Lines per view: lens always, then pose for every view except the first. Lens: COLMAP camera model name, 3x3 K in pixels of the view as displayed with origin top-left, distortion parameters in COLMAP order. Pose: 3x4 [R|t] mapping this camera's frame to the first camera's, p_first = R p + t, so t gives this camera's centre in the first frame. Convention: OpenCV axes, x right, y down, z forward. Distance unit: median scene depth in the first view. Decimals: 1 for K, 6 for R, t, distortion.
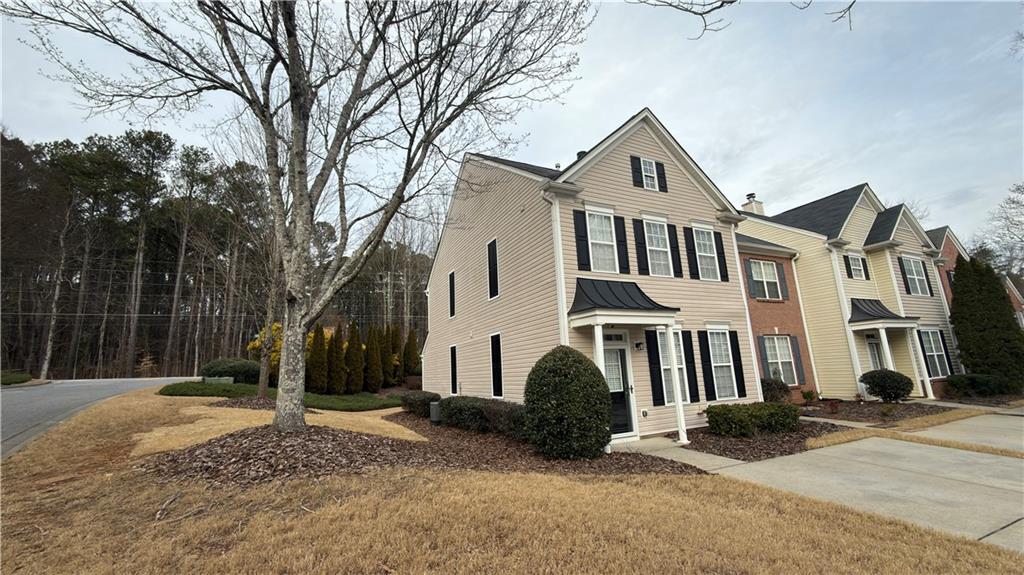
lens RADIAL K [[410.6, 0, 515.0], [0, 410.6, 285.9], [0, 0, 1]] dist [-0.001489, -0.000219]
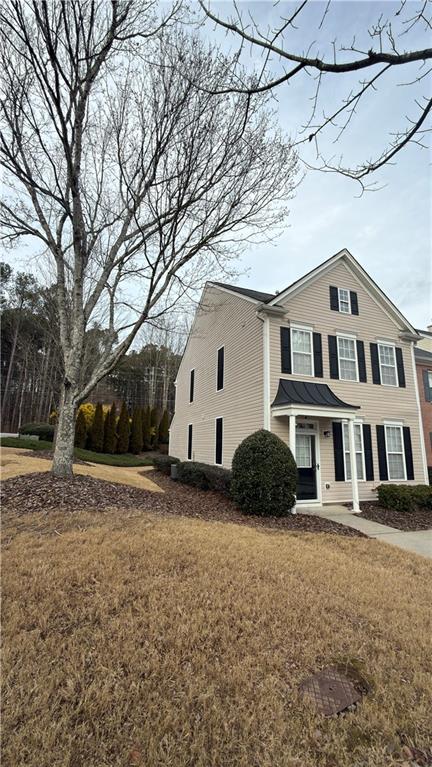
lens RADIAL K [[308.5, 0, 216.0], [0, 308.5, 383.5], [0, 0, 1]] dist [-0.002056, -0.000402]
pose [[0.993312, 0.051606, -0.103287, 0.047641], [-0.050770, 0.998653, 0.010713, -0.004313], [0.103701, -0.005398, 0.994594, -0.000486]]
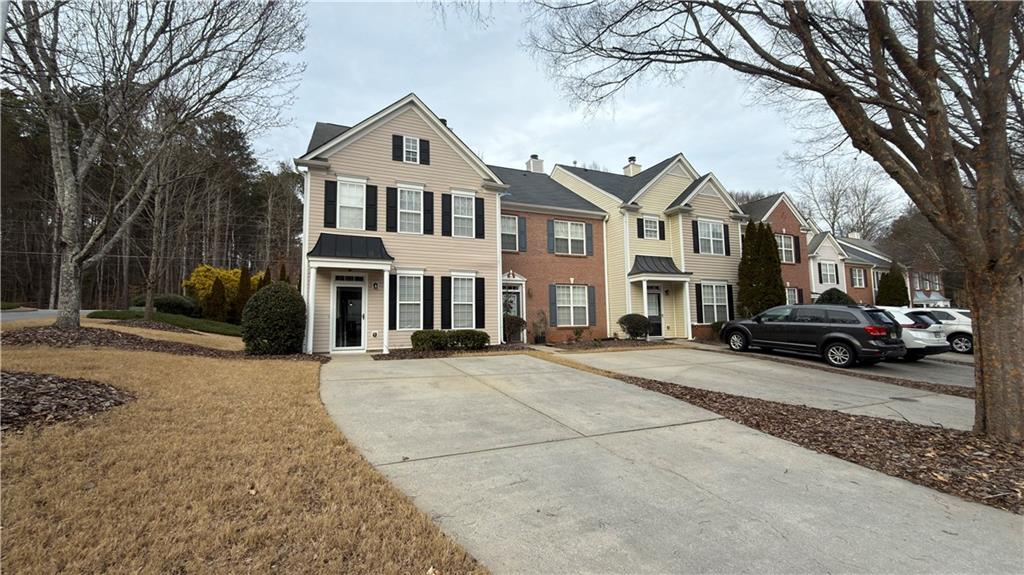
lens RADIAL K [[411.8, 0, 519.8], [0, 411.8, 287.7], [0, 0, 1]] dist [-0.002056, -0.000402]
pose [[0.998818, 0.028117, -0.039658, 0.807989], [-0.023101, 0.992299, 0.121695, -0.020437], [0.042774, -0.120635, 0.991775, -0.304426]]
